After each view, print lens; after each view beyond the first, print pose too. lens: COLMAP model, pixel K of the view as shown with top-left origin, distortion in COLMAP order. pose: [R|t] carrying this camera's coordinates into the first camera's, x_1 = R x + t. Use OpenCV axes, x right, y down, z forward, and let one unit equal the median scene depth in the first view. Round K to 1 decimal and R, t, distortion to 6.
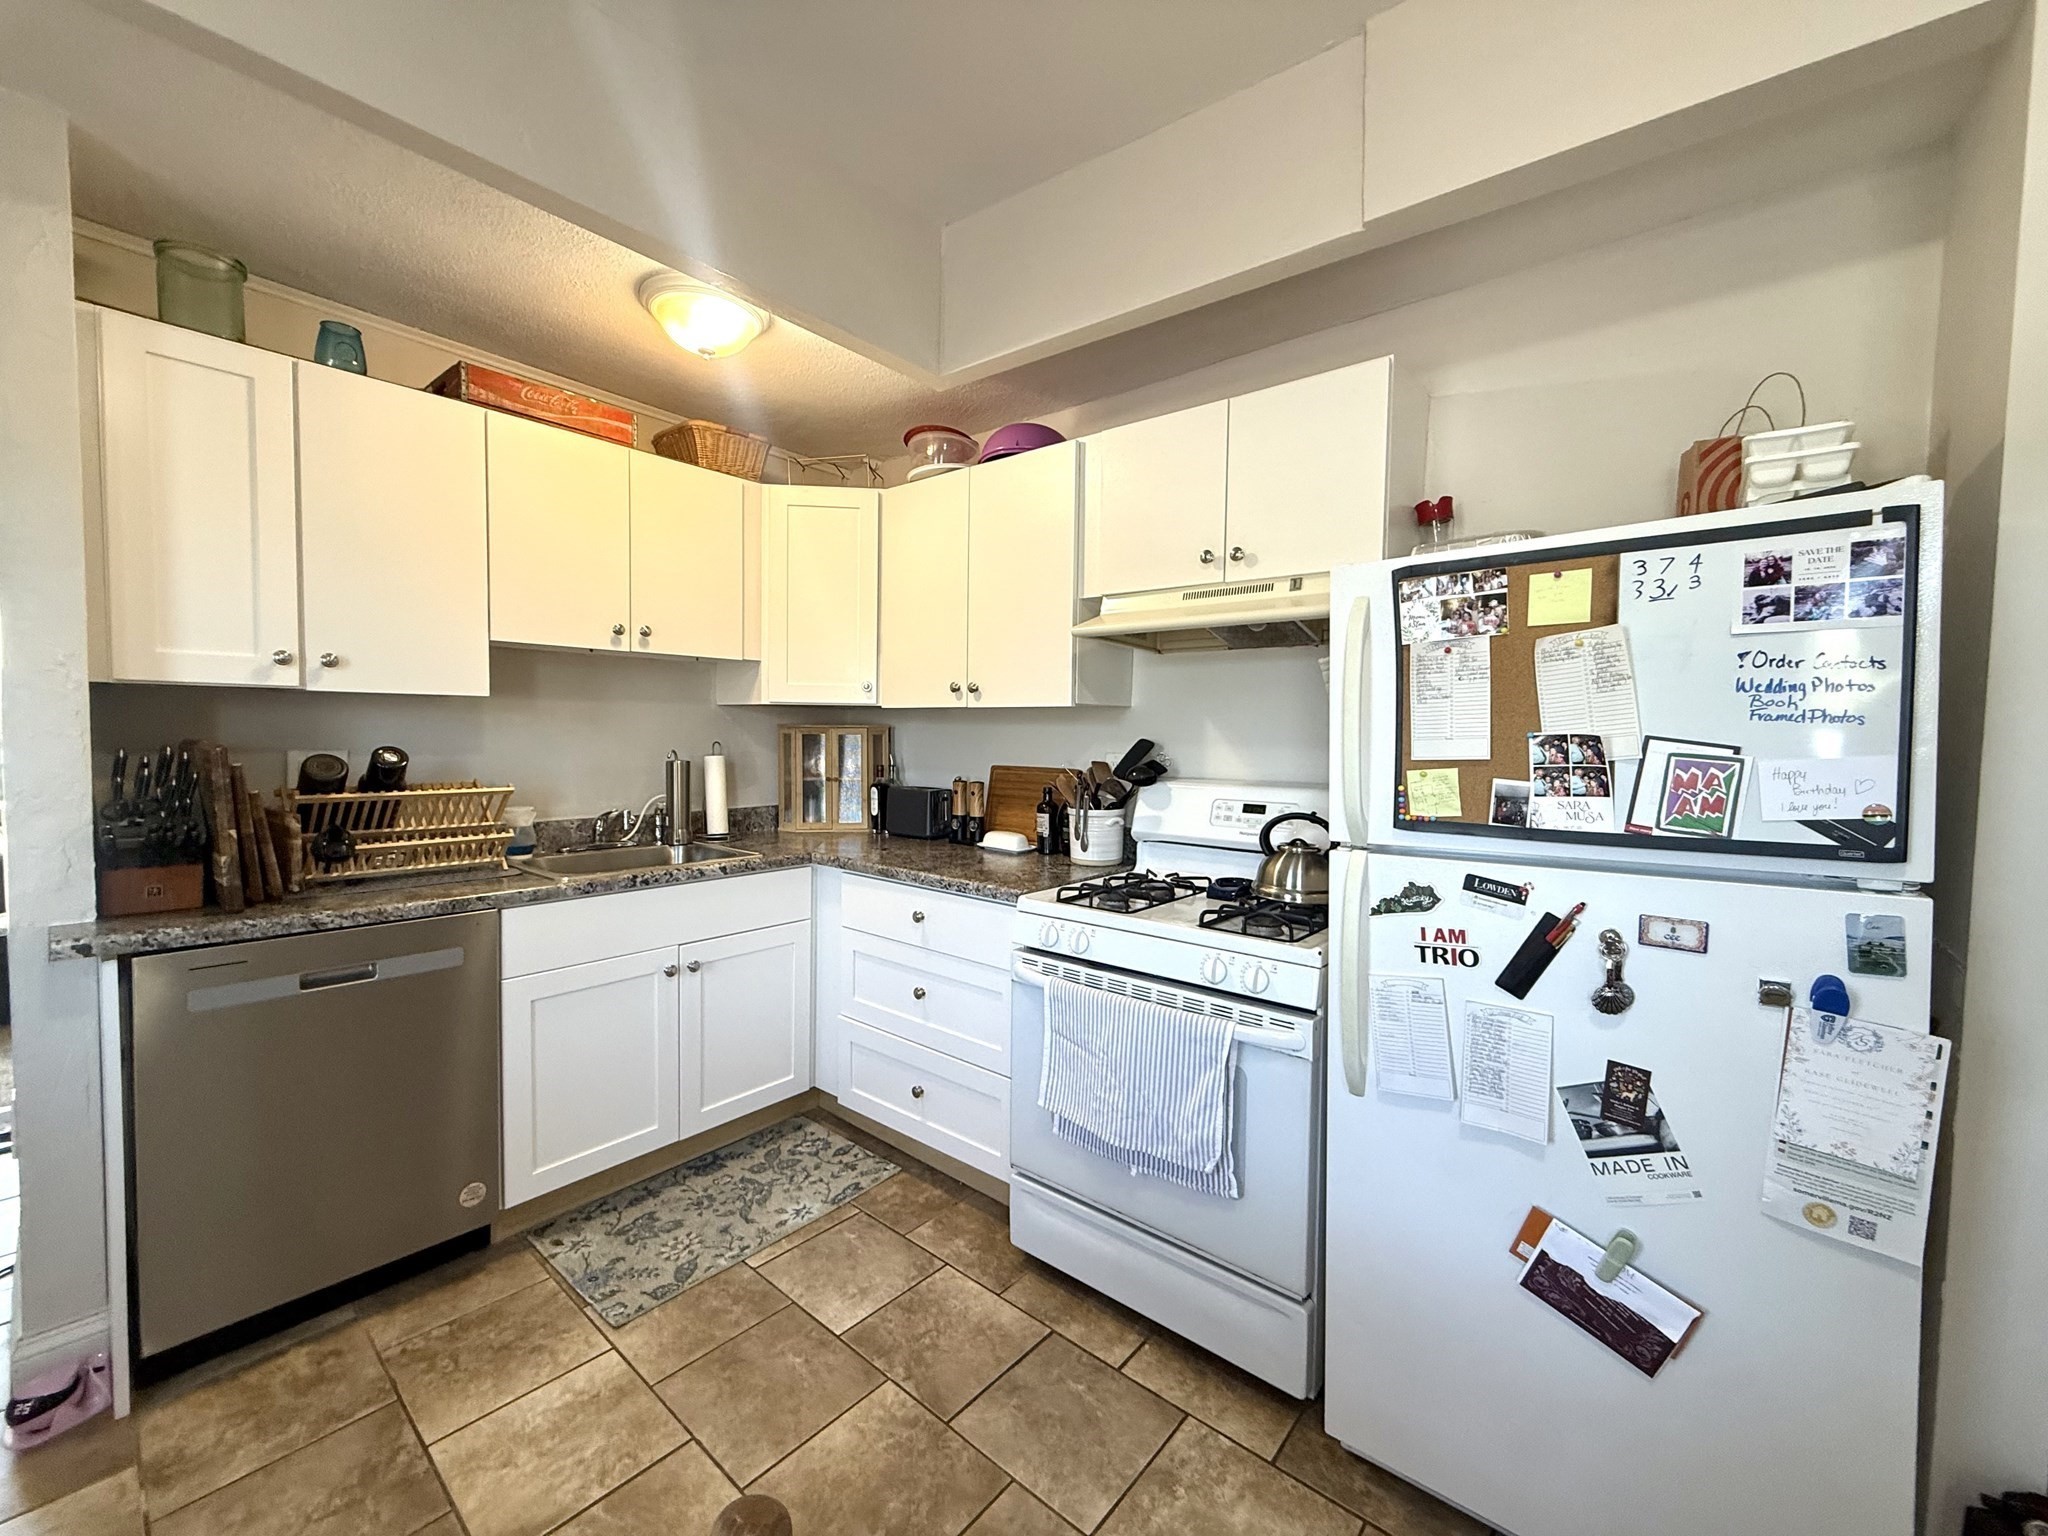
lens RADIAL K [[813.3, 0, 1020.4], [0, 813.3, 765.6], [0, 0, 1]] dist [-0.000170, 0.000070]
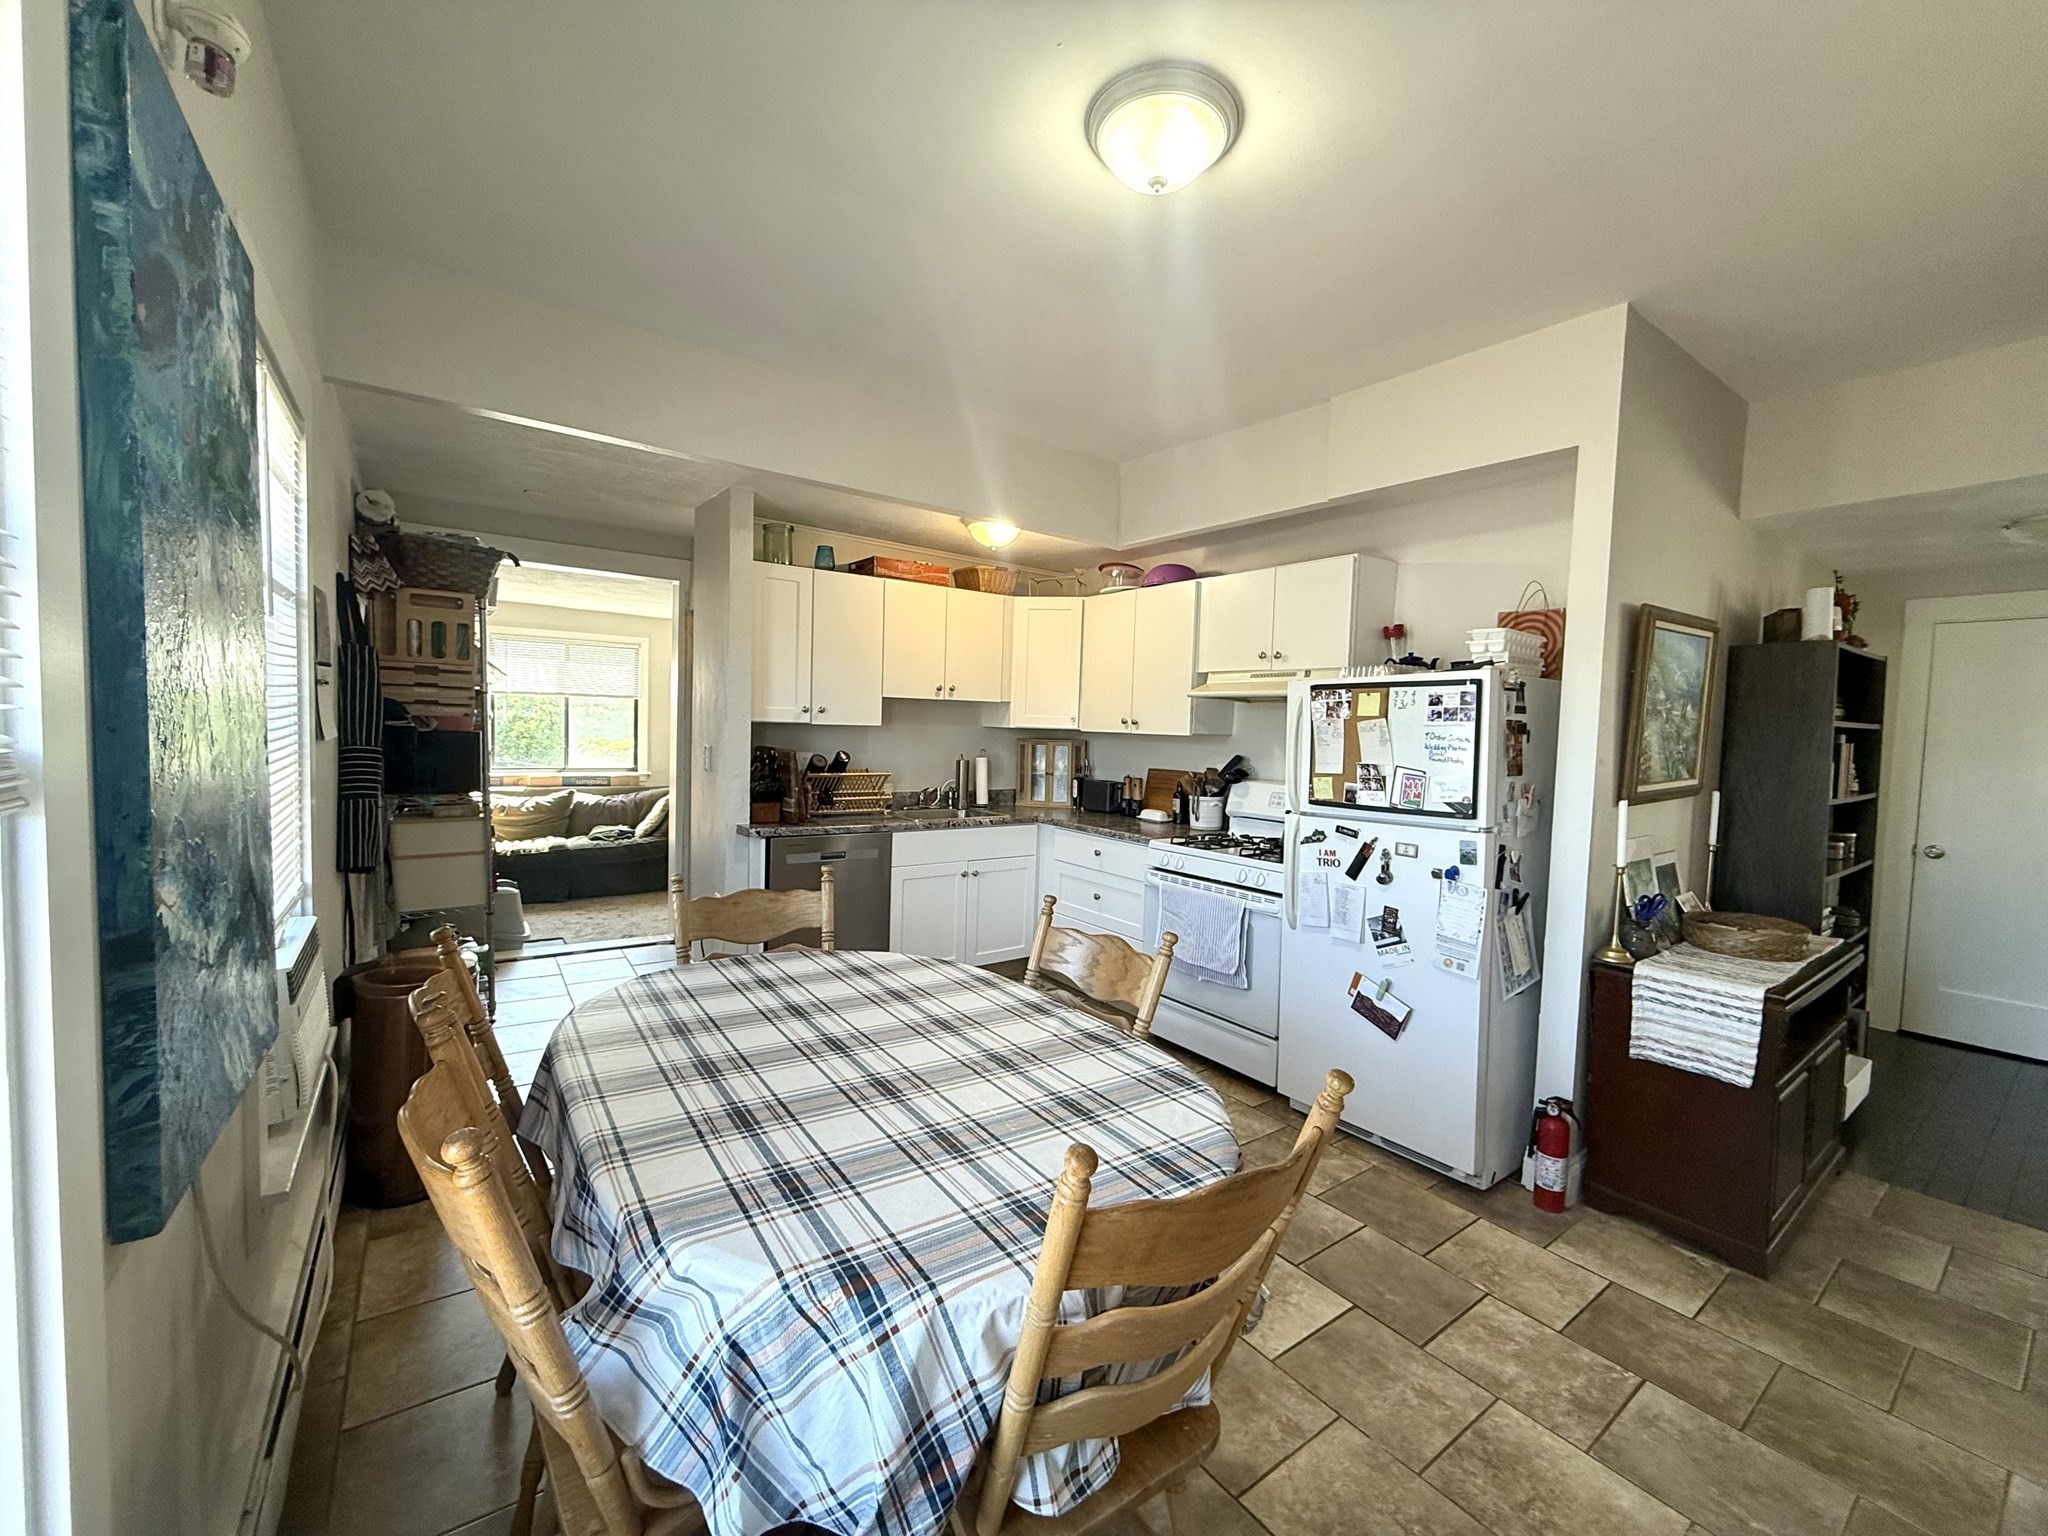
lens RADIAL K [[813.3, 0, 1020.4], [0, 813.3, 765.6], [0, 0, 1]] dist [-0.000170, 0.000070]
pose [[0.968986, 0.028240, -0.245497, 0.183440], [-0.027511, 0.999601, 0.006401, -0.013796], [0.245579, 0.000551, 0.969376, -0.982518]]
